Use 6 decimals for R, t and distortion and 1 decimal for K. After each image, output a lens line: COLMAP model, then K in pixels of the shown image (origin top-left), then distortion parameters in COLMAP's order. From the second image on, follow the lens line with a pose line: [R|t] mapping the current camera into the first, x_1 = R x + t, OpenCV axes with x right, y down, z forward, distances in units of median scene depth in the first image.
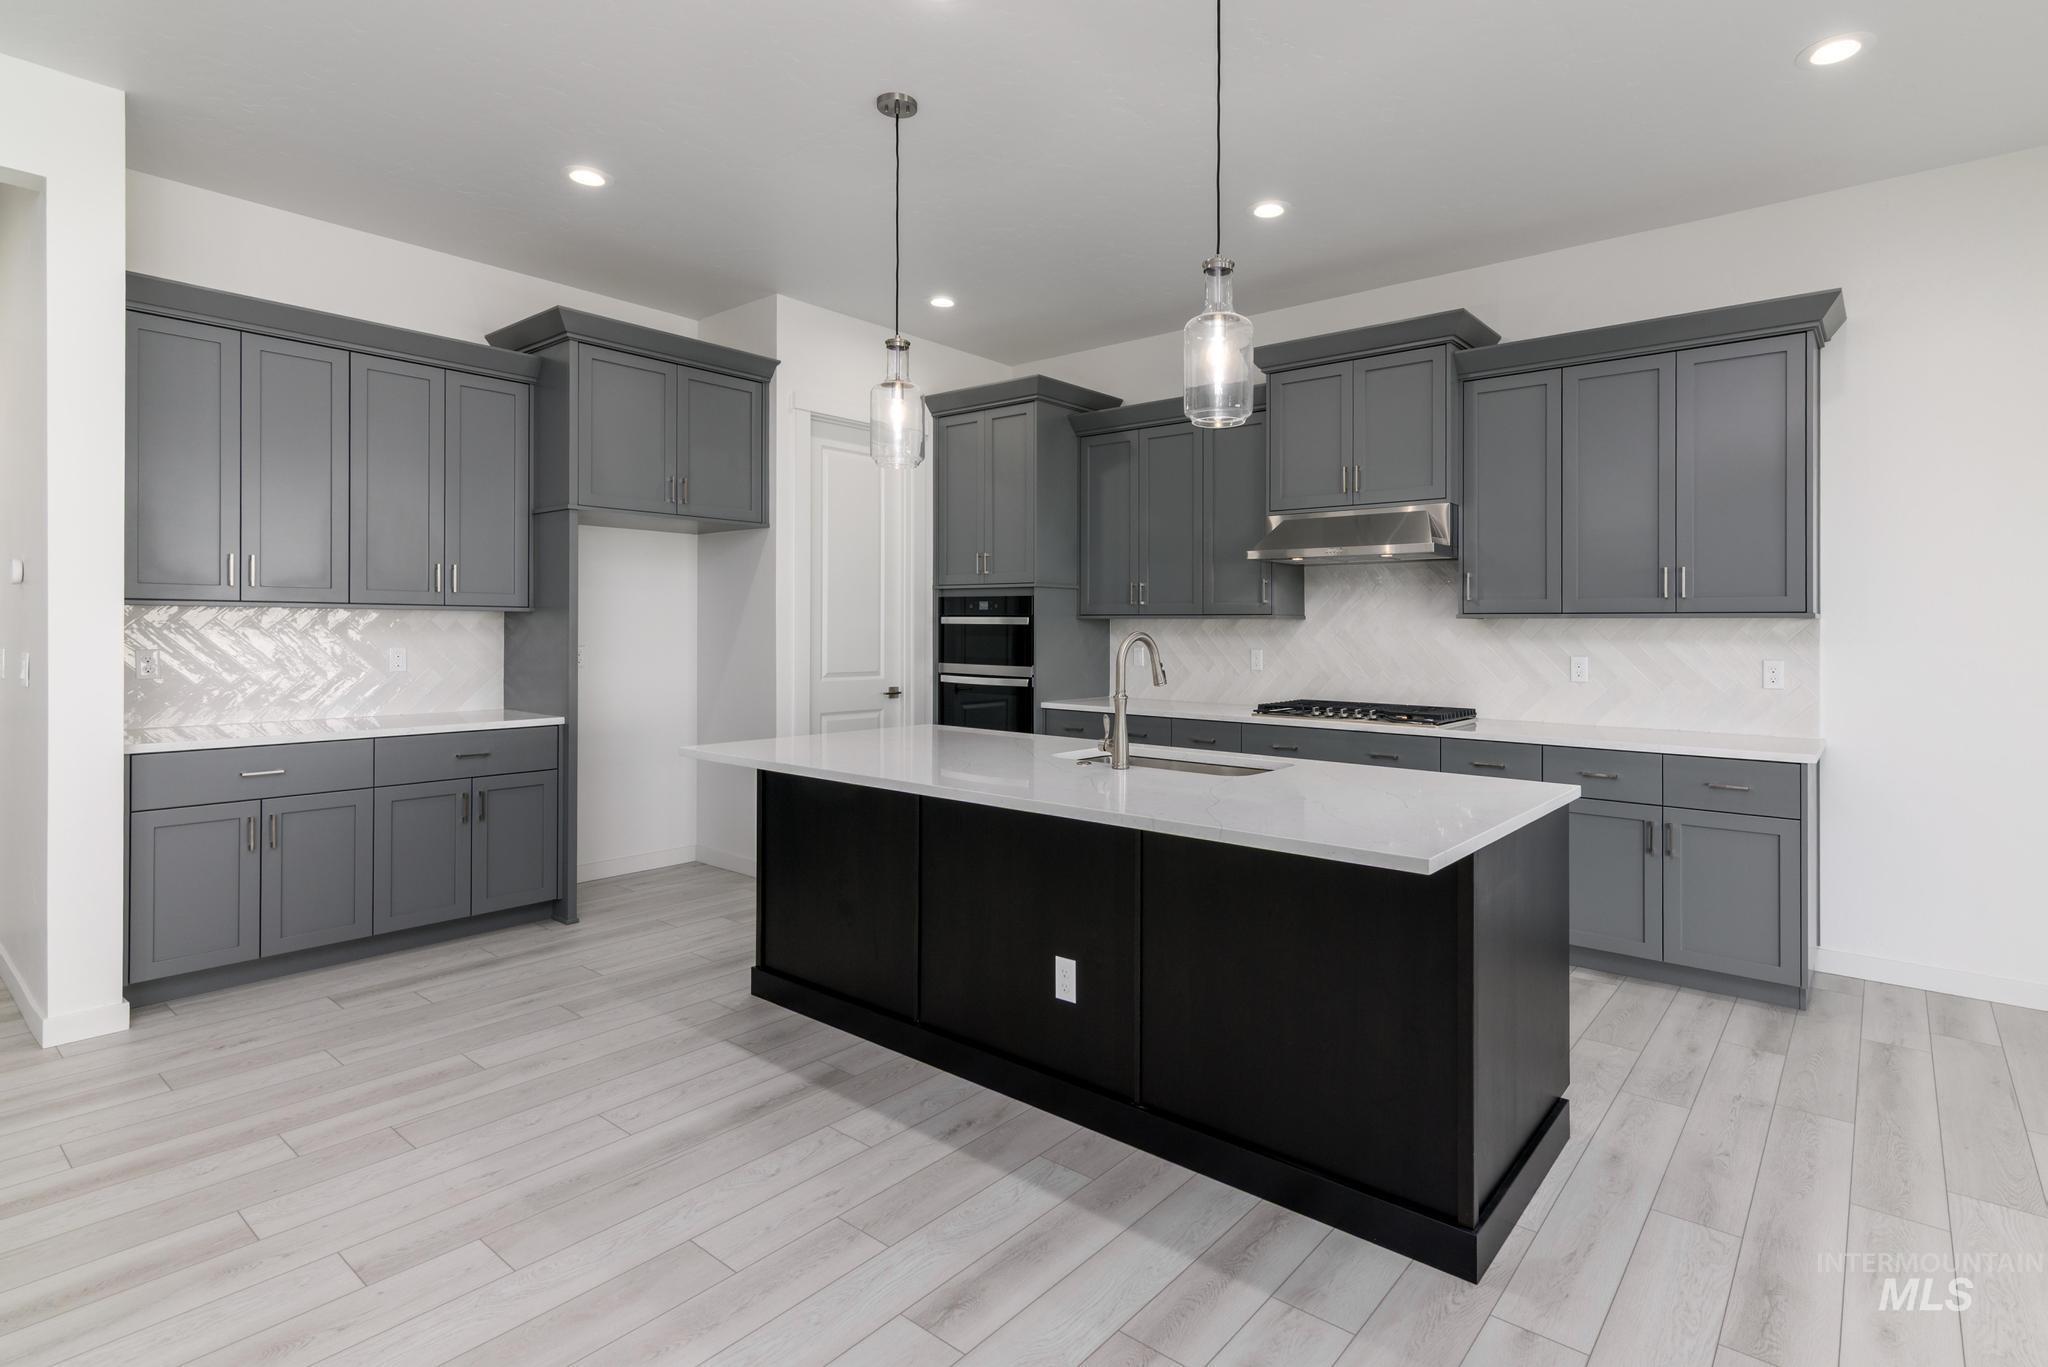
lens RADIAL K [[1009.3, 0, 1092.3], [0, 1009.3, 639.5], [0, 0, 1]] dist [0.007316, -0.001029]
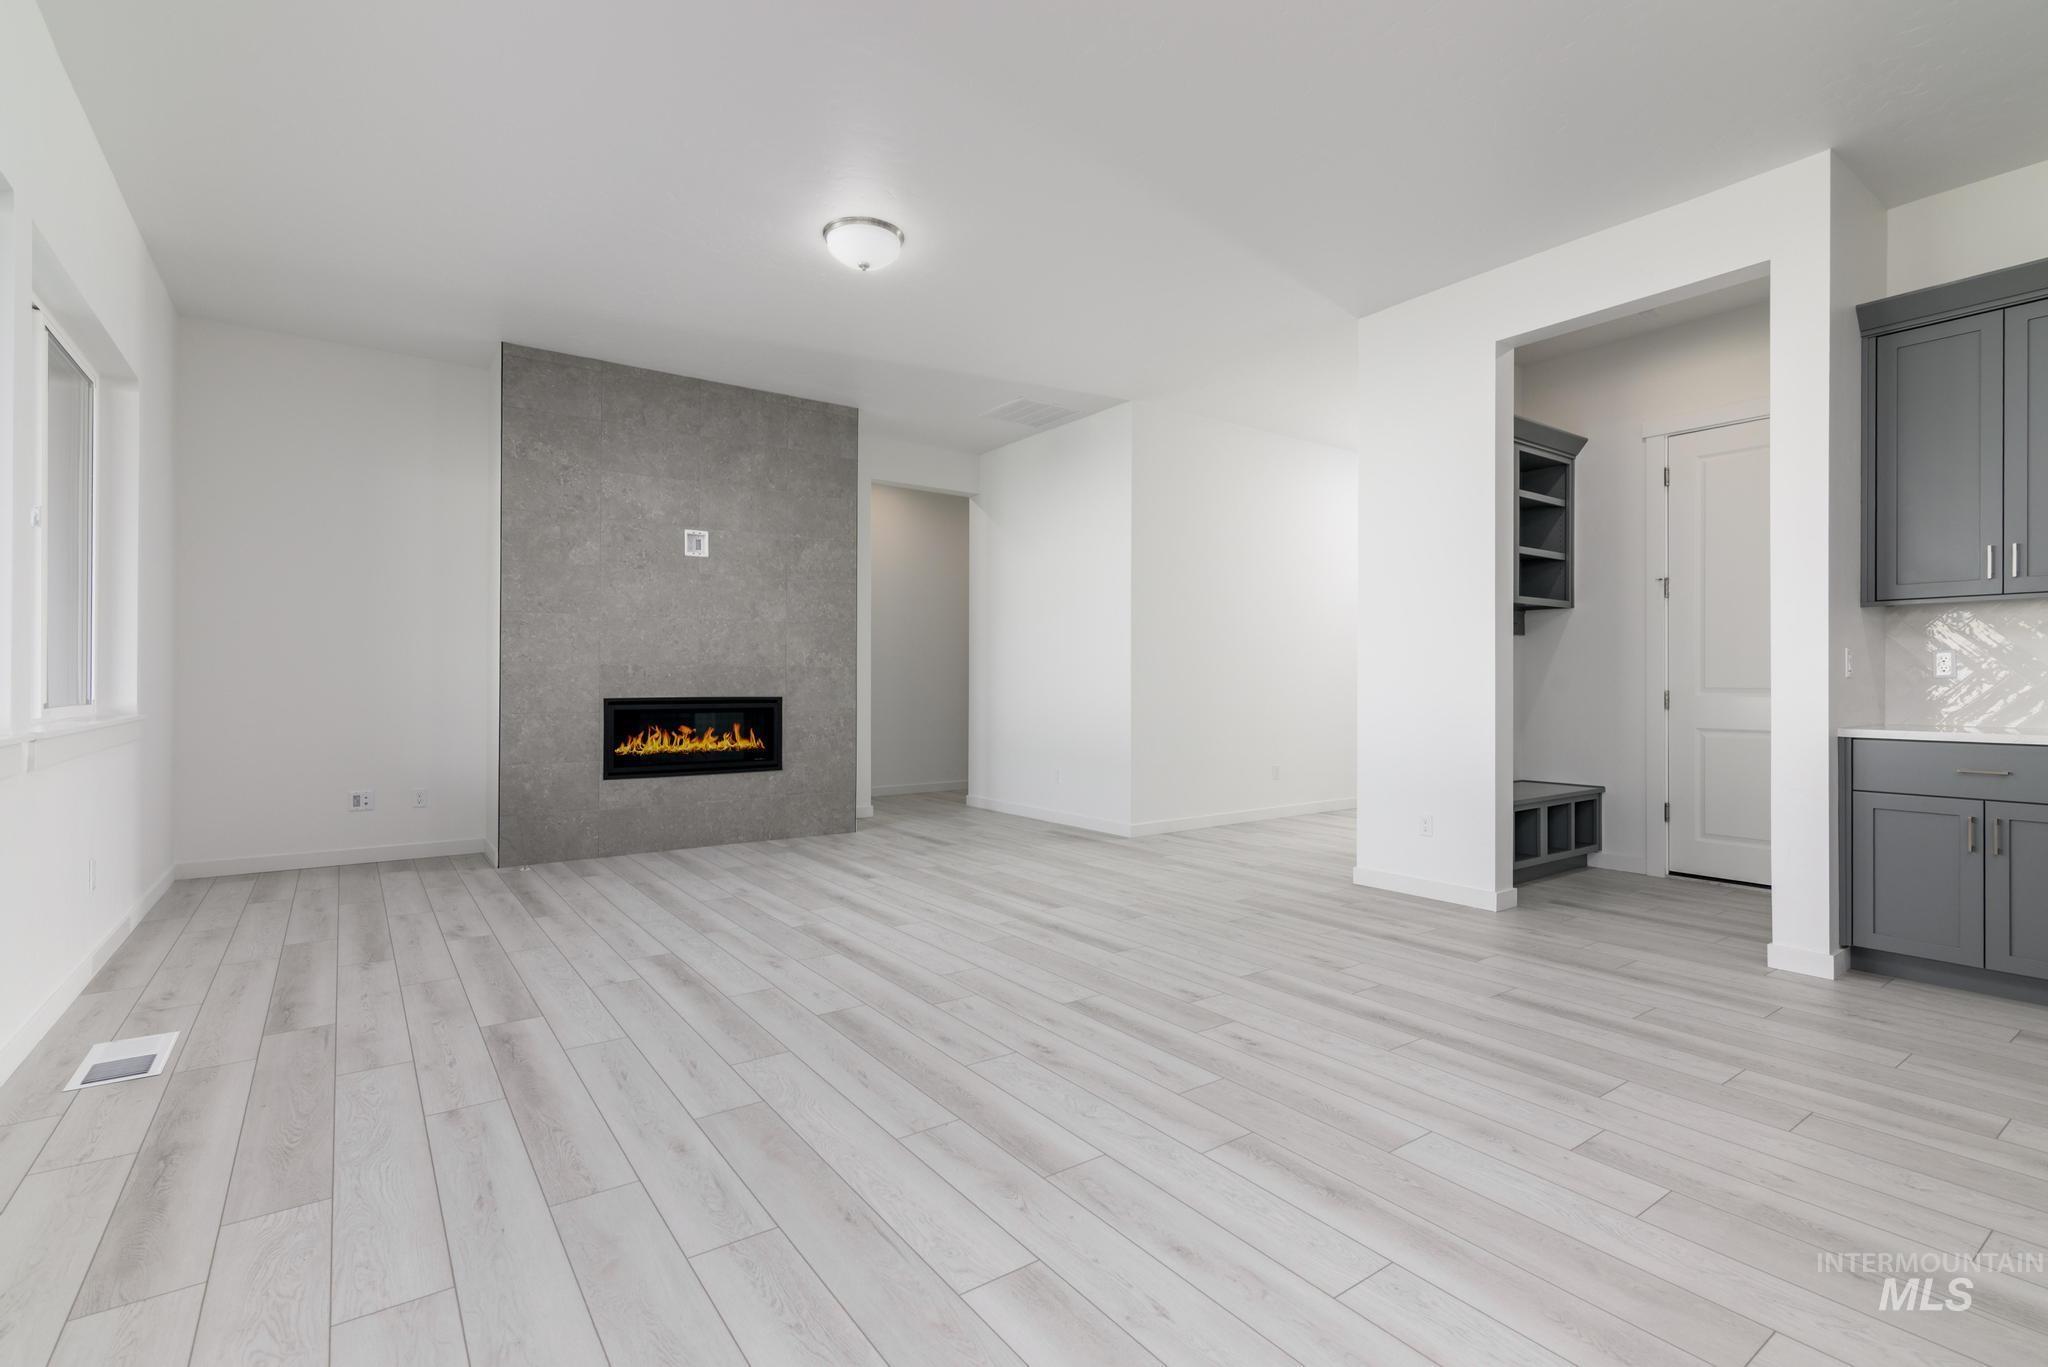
lens RADIAL K [[941.4, 0, 1024.7], [0, 941.4, 664.9], [0, 0, 1]] dist [0.008948, -0.000586]
pose [[-0.274035, -0.024161, -0.961416, 0.275893], [-0.013623, 0.999682, -0.021240, 0.062124], [0.961623, 0.007277, -0.274277, 0.376462]]
